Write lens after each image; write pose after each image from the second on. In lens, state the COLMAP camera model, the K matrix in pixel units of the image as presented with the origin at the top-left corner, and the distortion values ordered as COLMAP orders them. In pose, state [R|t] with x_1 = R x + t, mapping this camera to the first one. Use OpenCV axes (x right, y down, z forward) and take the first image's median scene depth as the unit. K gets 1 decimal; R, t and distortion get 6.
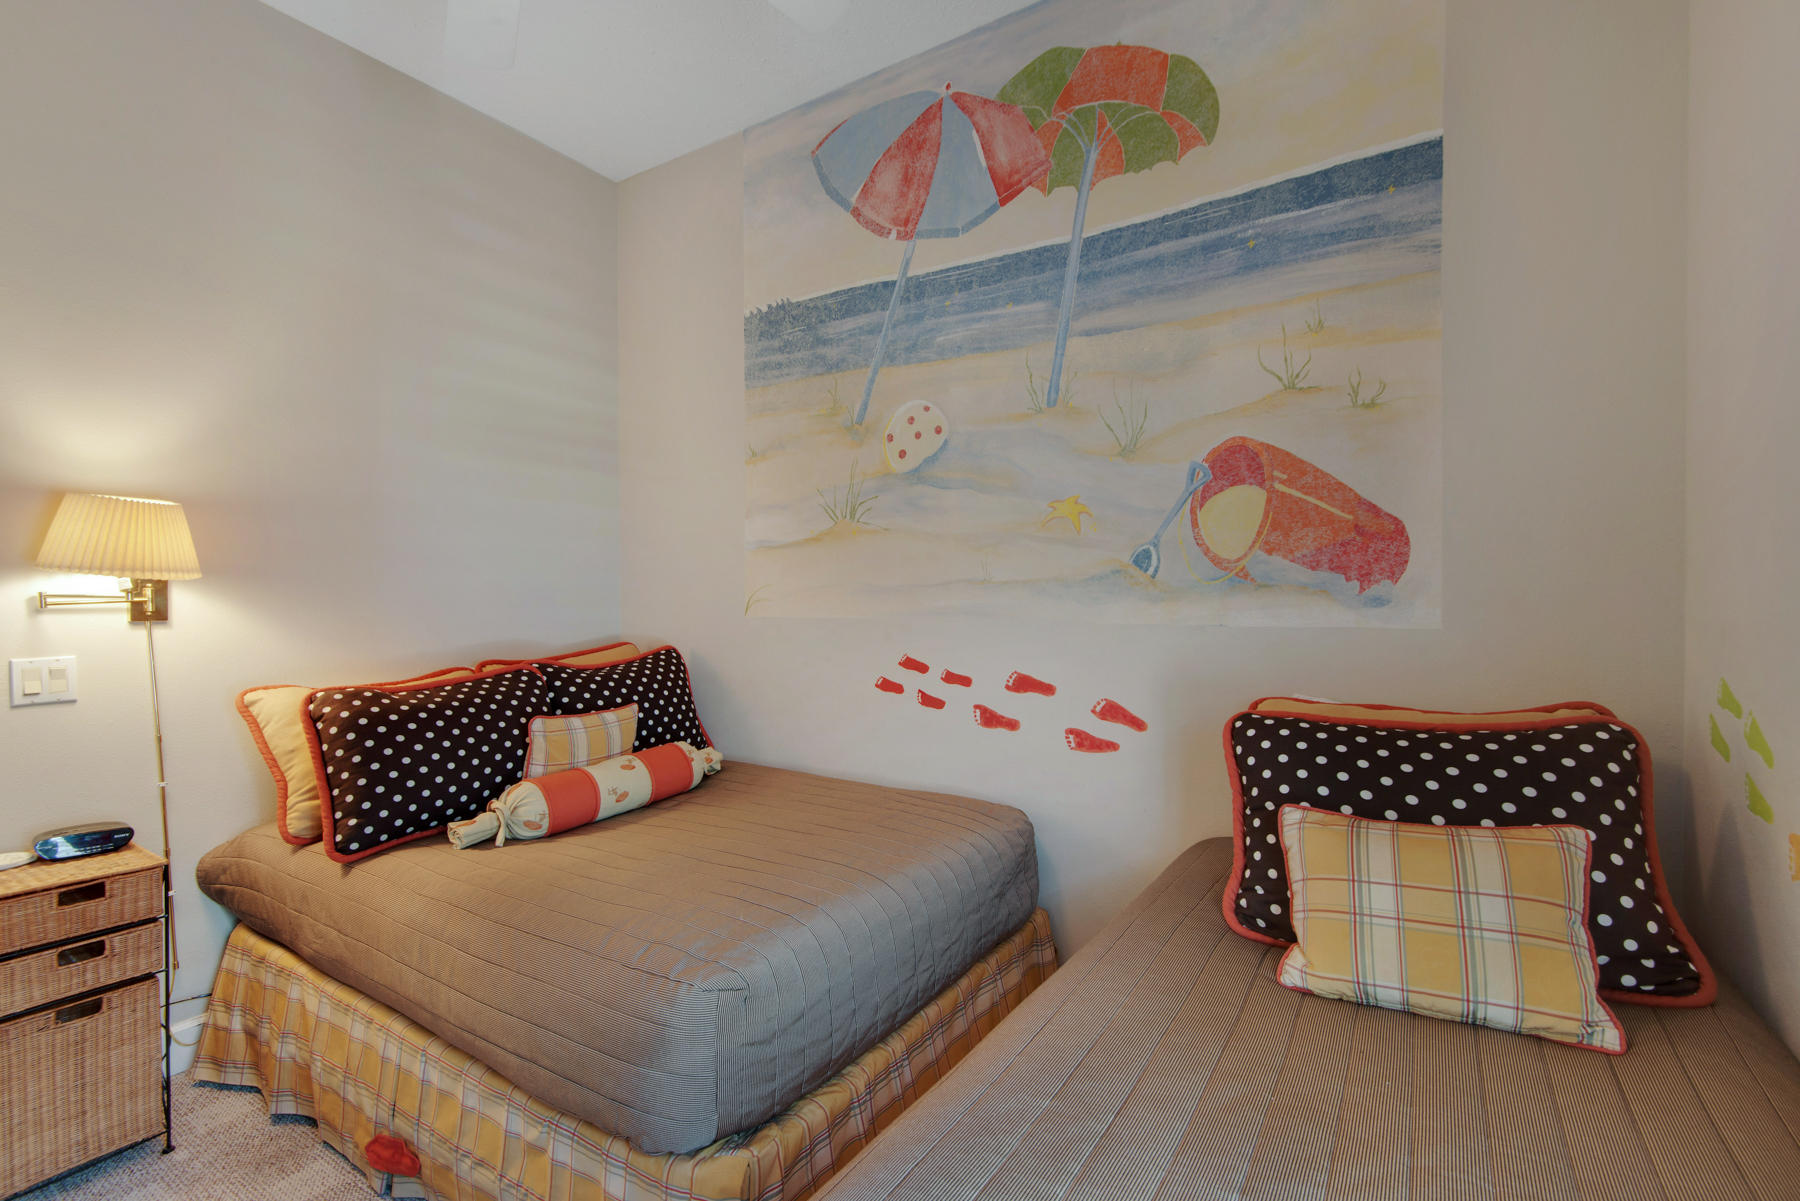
lens RADIAL K [[823.1, 0, 907.0], [0, 823.1, 598.2], [0, 0, 1]] dist [0.044795, -0.025953]
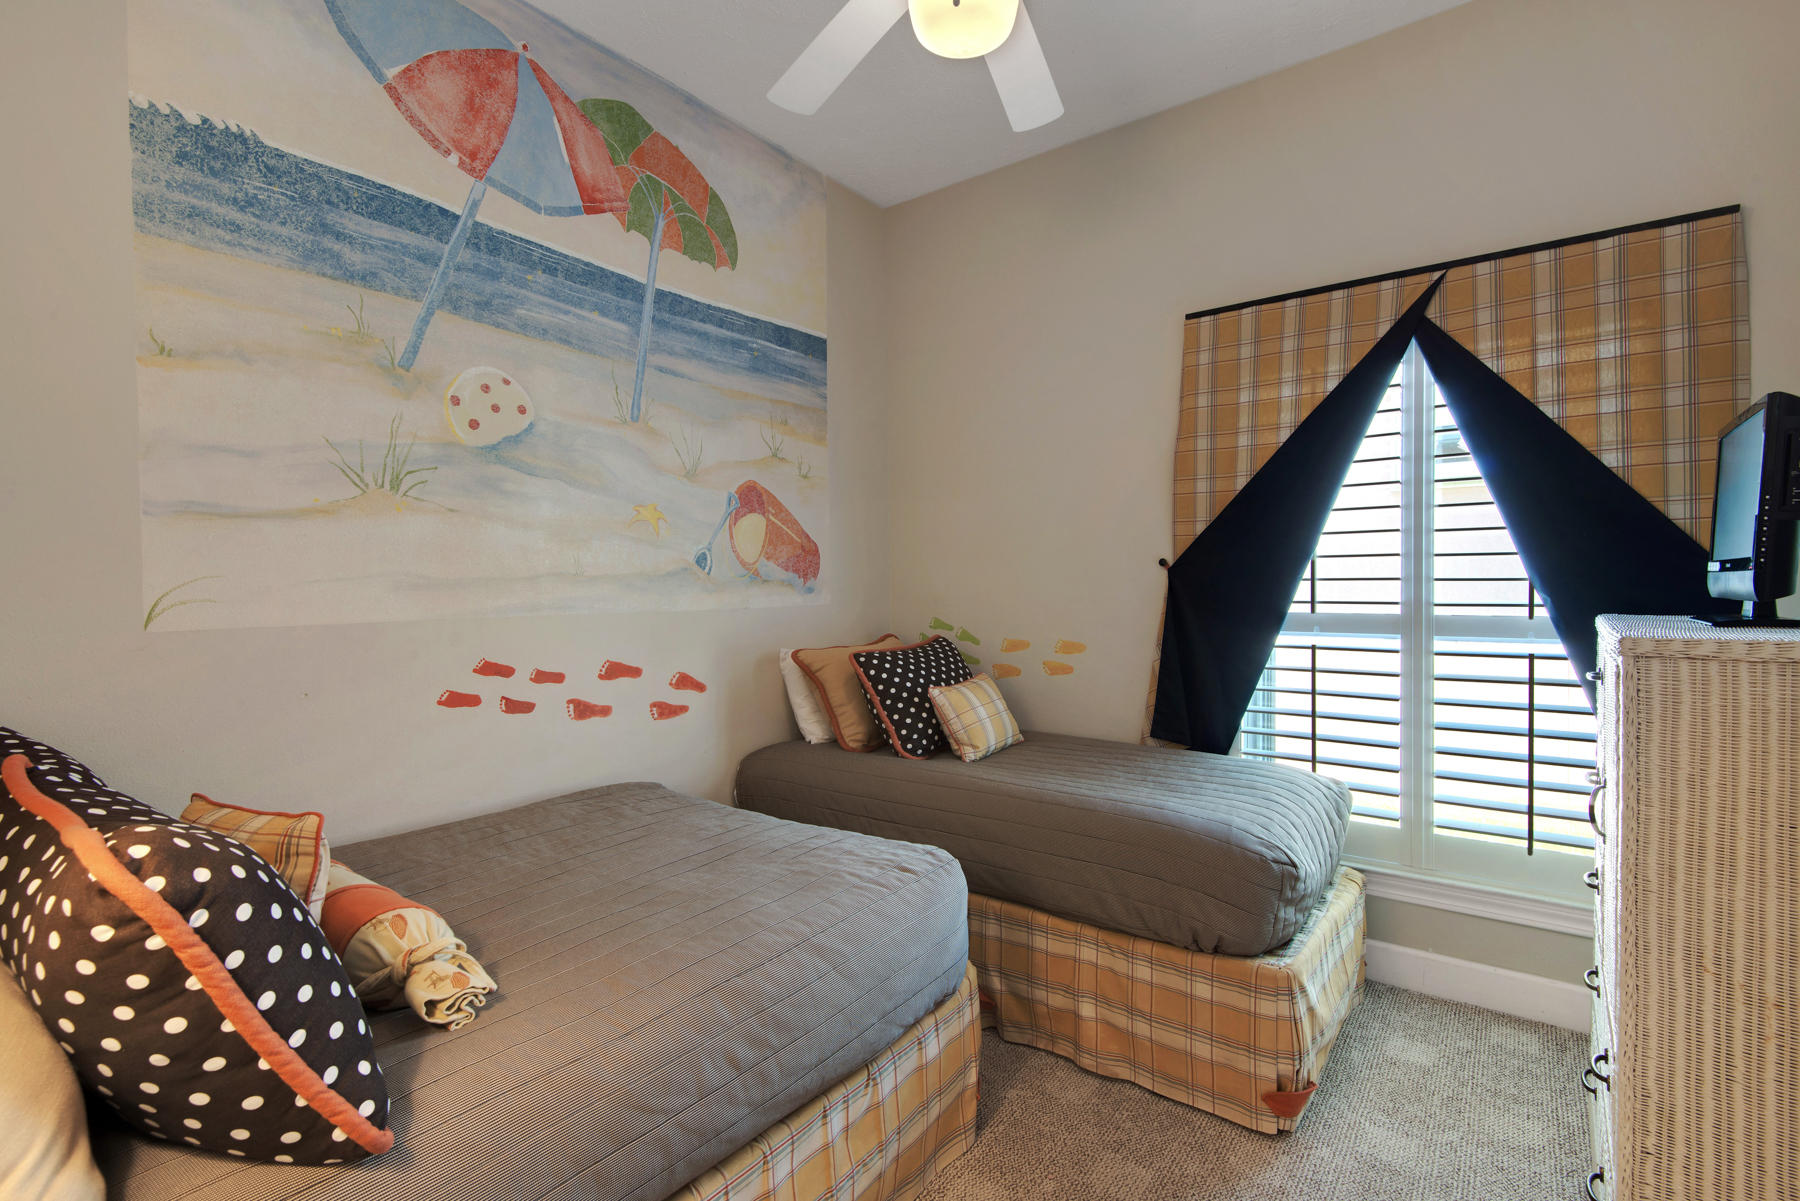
lens RADIAL K [[823.1, 0, 907.0], [0, 823.1, 598.2], [0, 0, 1]] dist [0.044795, -0.025953]
pose [[0.071980, -0.012940, 0.997322, -0.878662], [0.018203, 0.999766, 0.011658, 0.003135], [-0.997240, 0.017315, 0.072198, 0.519979]]
